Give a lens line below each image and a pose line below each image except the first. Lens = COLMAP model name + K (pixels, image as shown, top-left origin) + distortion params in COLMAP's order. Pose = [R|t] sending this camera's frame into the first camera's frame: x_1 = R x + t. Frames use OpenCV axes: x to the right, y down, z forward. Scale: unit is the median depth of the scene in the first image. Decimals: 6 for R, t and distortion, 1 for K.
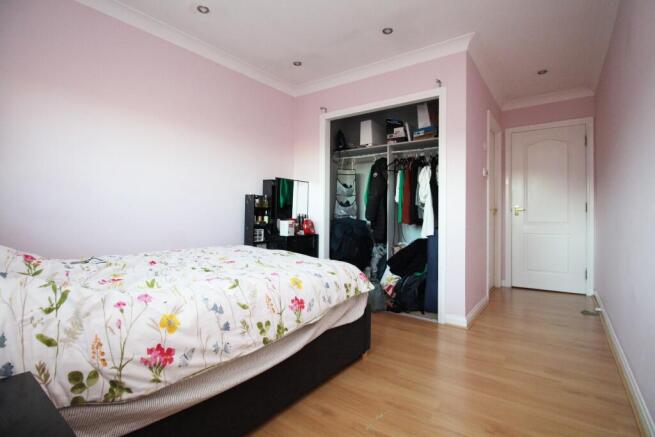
lens RADIAL K [[311.5, 0, 330.8], [0, 311.5, 216.7], [0, 0, 1]] dist [0.001088, 0.000154]
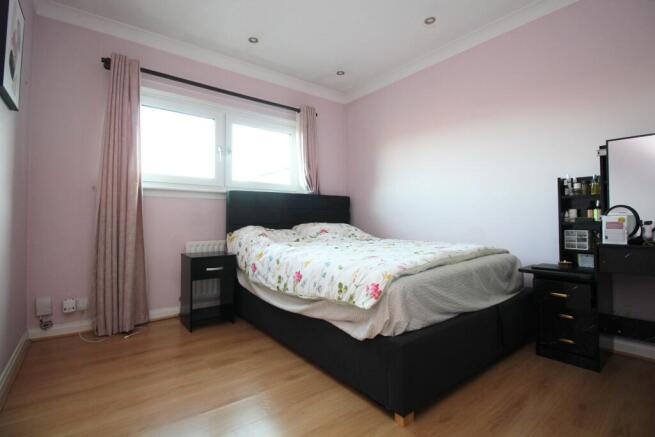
lens RADIAL K [[311.5, 0, 331.4], [0, 311.5, 217.0], [0, 0, 1]] dist [0.001088, 0.000154]
pose [[-0.270453, -0.019093, -0.962544, 1.022577], [-0.005149, 0.999818, -0.018385, 0.056145], [0.962719, -0.000017, -0.270502, 1.393465]]
